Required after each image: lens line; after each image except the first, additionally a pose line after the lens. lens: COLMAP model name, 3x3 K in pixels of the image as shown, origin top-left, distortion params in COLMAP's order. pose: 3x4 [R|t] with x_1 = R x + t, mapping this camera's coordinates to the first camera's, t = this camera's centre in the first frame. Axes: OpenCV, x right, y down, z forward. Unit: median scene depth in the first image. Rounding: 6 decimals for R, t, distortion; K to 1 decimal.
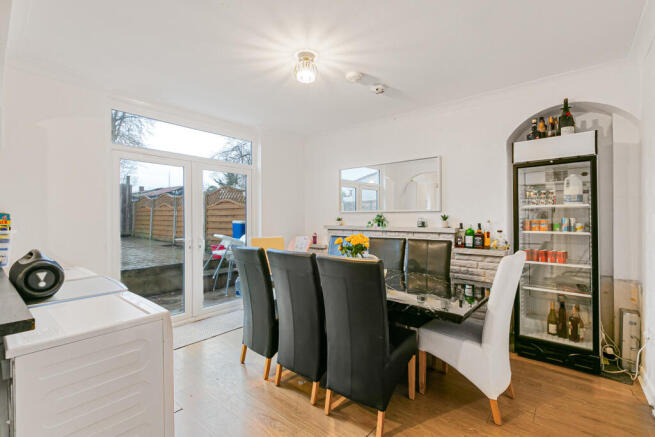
lens RADIAL K [[294.8, 0, 326.5], [0, 294.8, 217.9], [0, 0, 1]] dist [-0.003533, 0.000434]
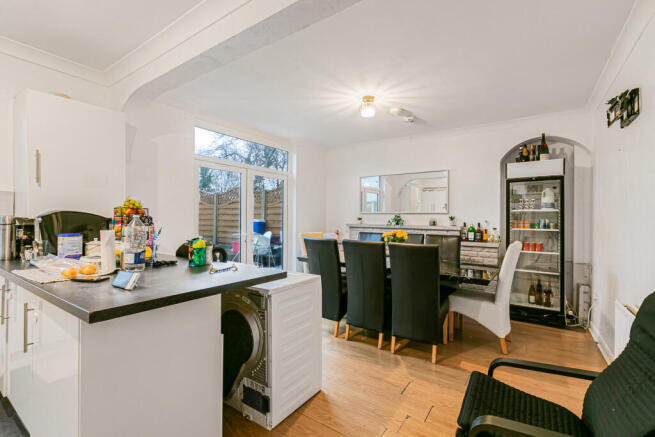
lens RADIAL K [[294.8, 0, 328.2], [0, 294.8, 219.0], [0, 0, 1]] dist [-0.003533, 0.000434]
pose [[0.995460, 0.008480, 0.094806, -0.337974], [-0.008922, 0.999951, 0.004238, 0.003215], [-0.094766, -0.005065, 0.995487, -0.299123]]
